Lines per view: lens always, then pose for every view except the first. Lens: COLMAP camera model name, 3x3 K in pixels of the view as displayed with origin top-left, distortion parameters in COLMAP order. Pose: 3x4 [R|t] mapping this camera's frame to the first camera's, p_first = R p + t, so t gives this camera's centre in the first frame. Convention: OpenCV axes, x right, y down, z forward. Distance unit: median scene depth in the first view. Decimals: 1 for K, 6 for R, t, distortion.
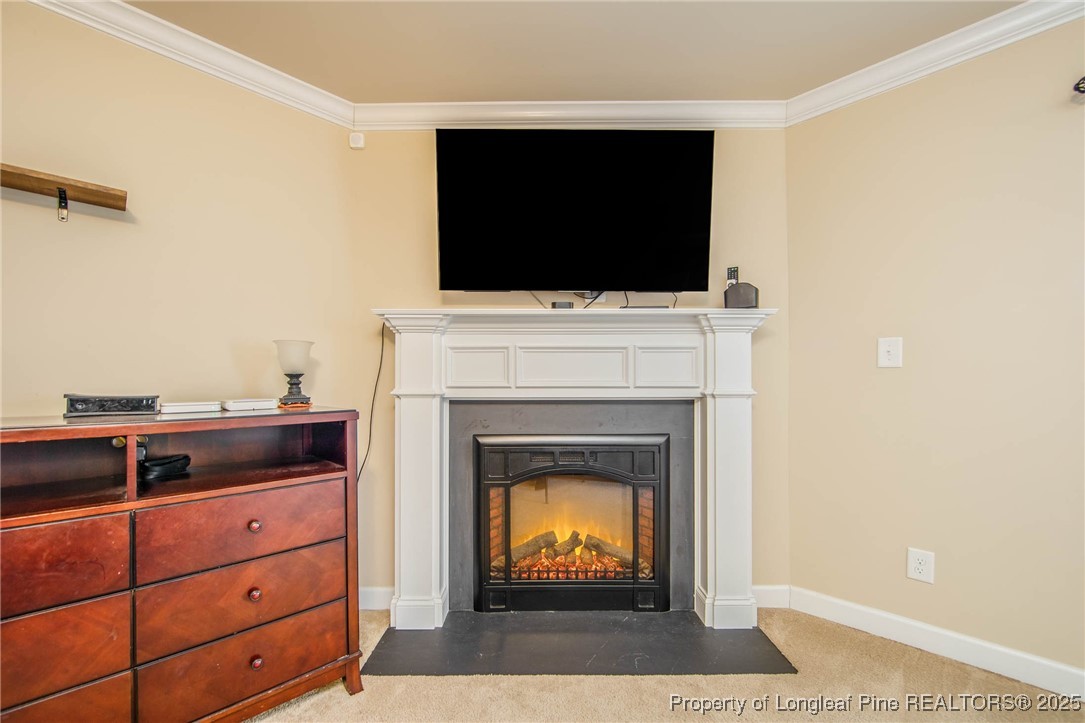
lens RADIAL K [[444.3, 0, 544.1], [0, 444.3, 384.0], [0, 0, 1]] dist [-0.001359, -0.000150]
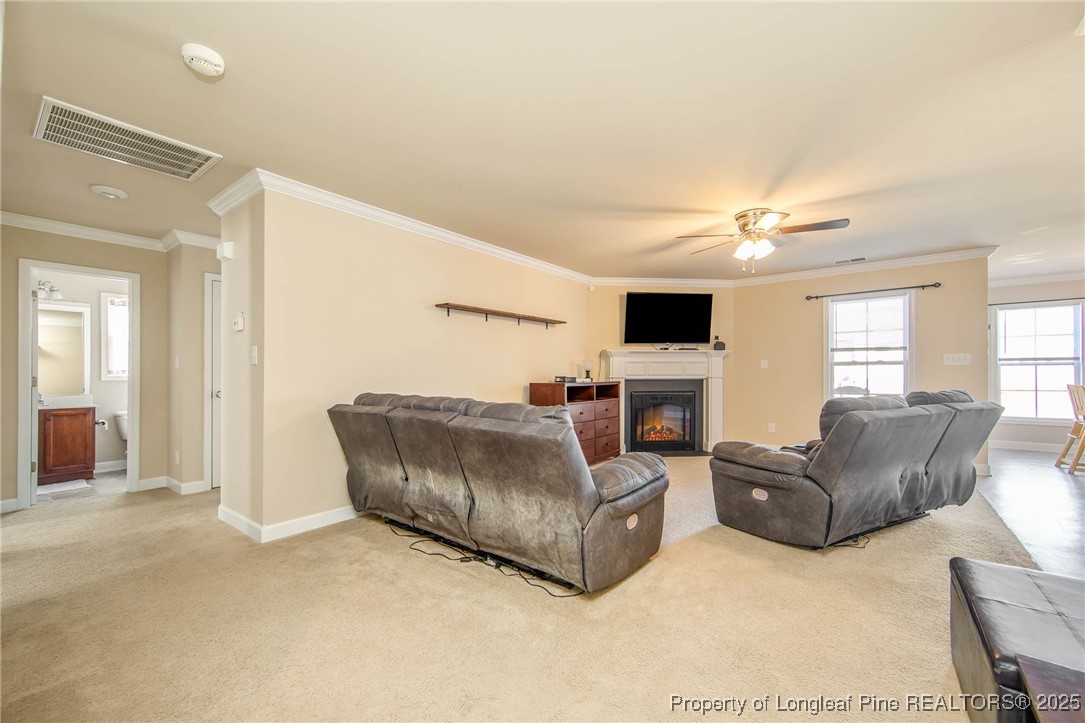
lens RADIAL K [[439.3, 0, 540.6], [0, 439.3, 371.6], [0, 0, 1]] dist [0.000504, 0.000046]
pose [[0.994388, 0.003018, 0.105748, -1.118046], [-0.002856, 0.999995, -0.001675, -0.007577], [-0.105752, 0.001364, 0.994392, -1.908609]]
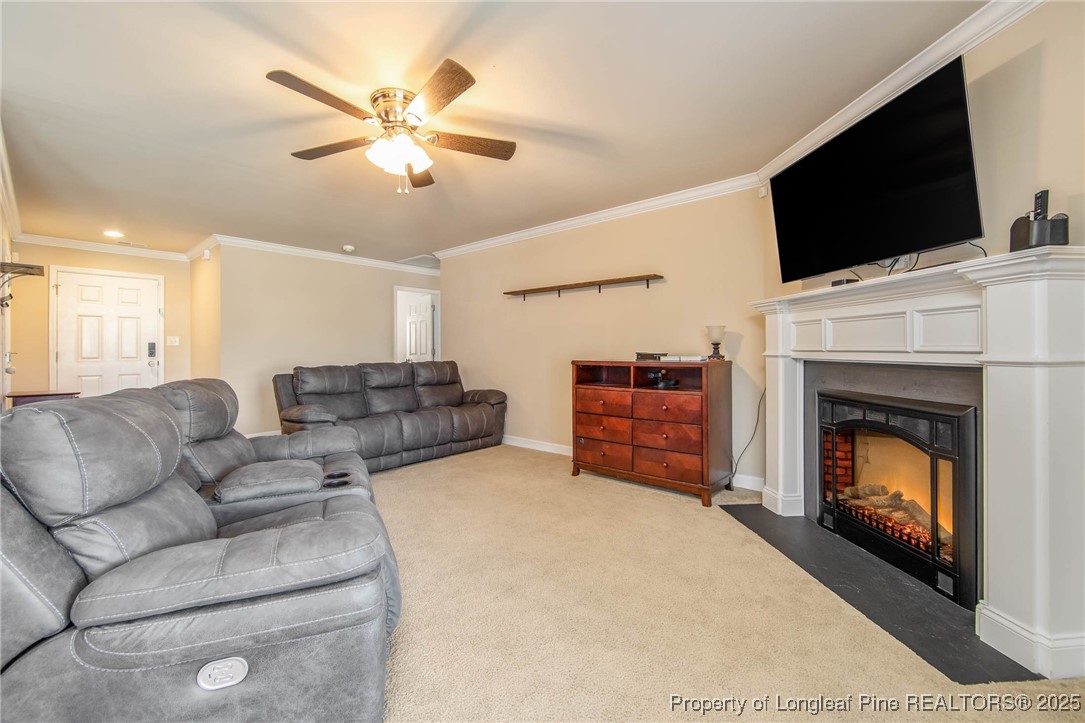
lens RADIAL K [[435.5, 0, 530.7], [0, 435.5, 351.0], [0, 0, 1]] dist [-0.000307, 0.000158]
pose [[0.053120, 0.005699, -0.998572, 1.128835], [0.001633, 0.999982, 0.005794, -0.001388], [0.998587, -0.001939, 0.053110, 0.105258]]
